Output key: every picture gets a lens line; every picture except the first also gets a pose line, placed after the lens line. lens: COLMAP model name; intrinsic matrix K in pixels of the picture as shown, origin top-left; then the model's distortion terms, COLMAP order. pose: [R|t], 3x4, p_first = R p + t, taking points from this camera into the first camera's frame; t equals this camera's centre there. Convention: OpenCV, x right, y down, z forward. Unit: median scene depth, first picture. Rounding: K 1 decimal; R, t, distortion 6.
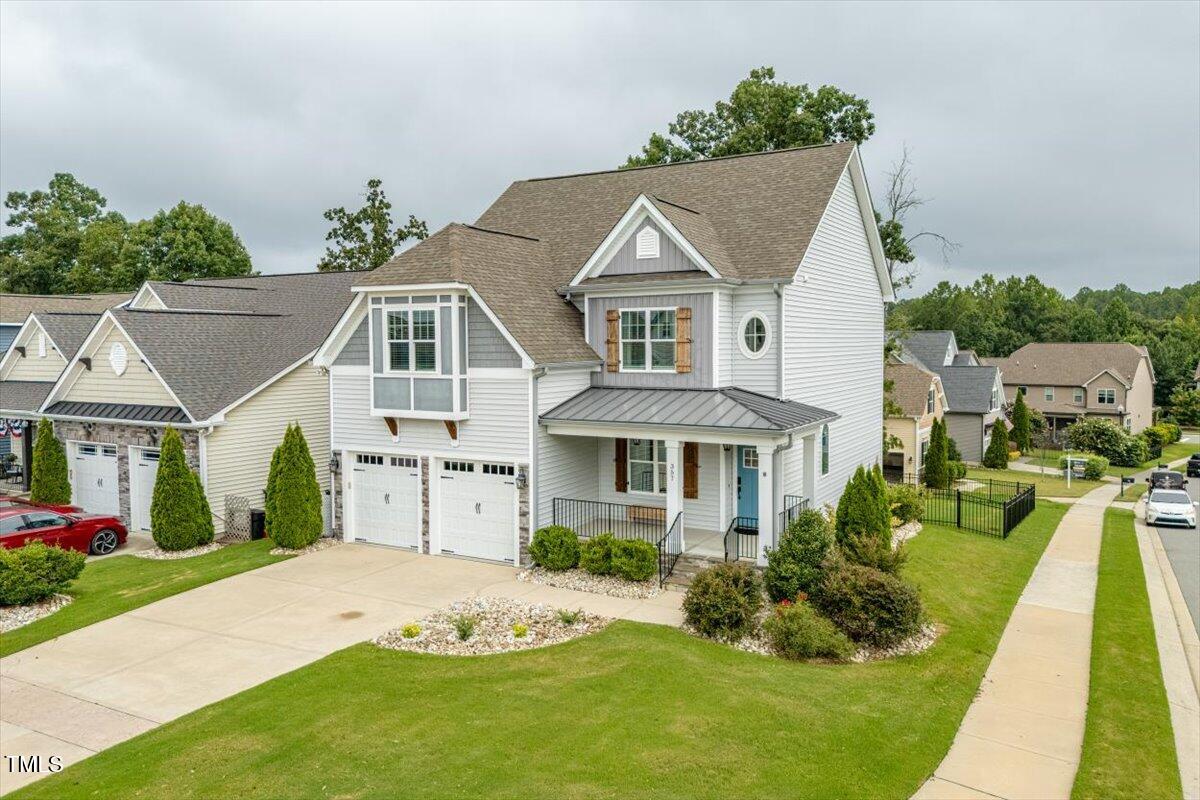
lens RADIAL K [[880.3, 0, 600.0], [0, 880.3, 400.0], [0, 0, 1]] dist [0.076590, -0.110059]
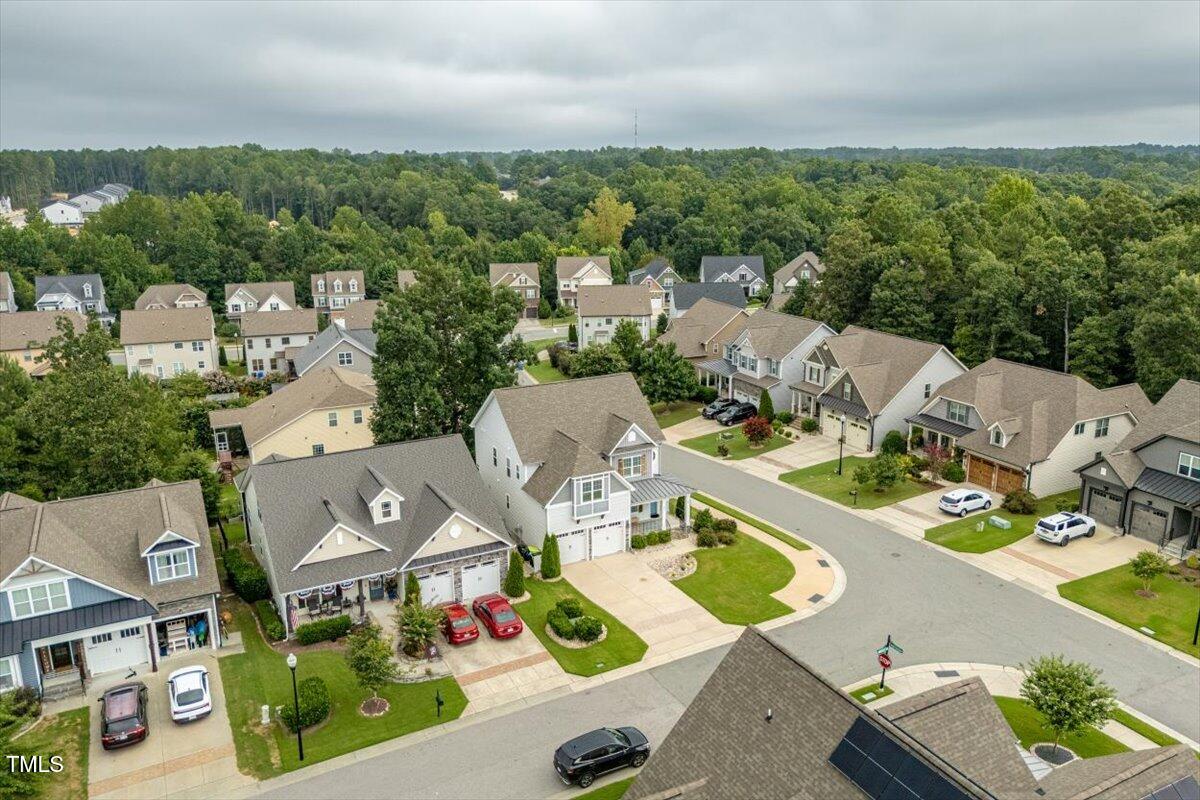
lens RADIAL K [[909.2, 0, 621.7], [0, 909.2, 399.4], [0, 0, 1]] dist [0.042742, -0.000215]
pose [[0.524462, -0.215294, 0.823765, -2.432765], [0.056452, 0.974167, 0.218661, -0.956922], [-0.849561, -0.068177, 0.523067, -0.567275]]
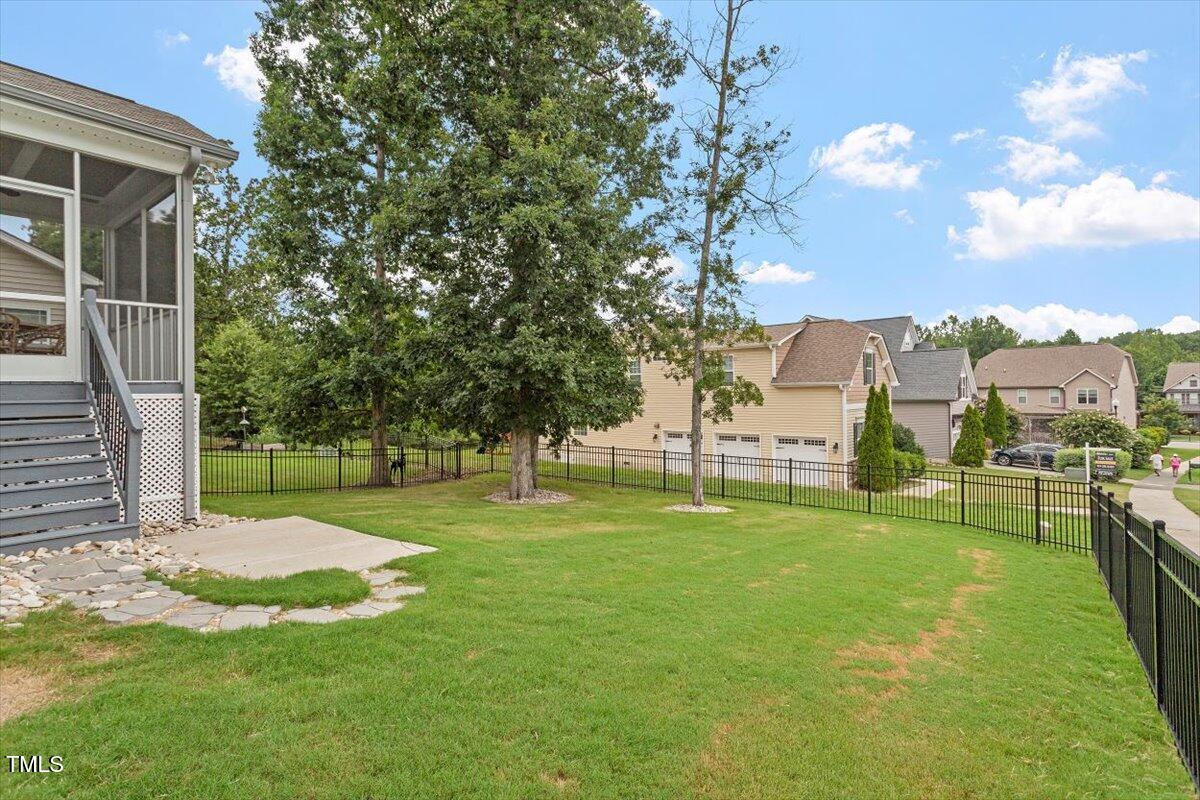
lens RADIAL K [[569.7, 0, 600.0], [0, 569.7, 400.0], [0, 0, 1]] dist [0.002569, 0.000791]
pose [[0.988970, -0.010858, -0.147715, 0.582213], [0.003112, 0.998612, -0.052571, 0.131107], [0.148081, 0.051531, 0.987632, 1.327768]]
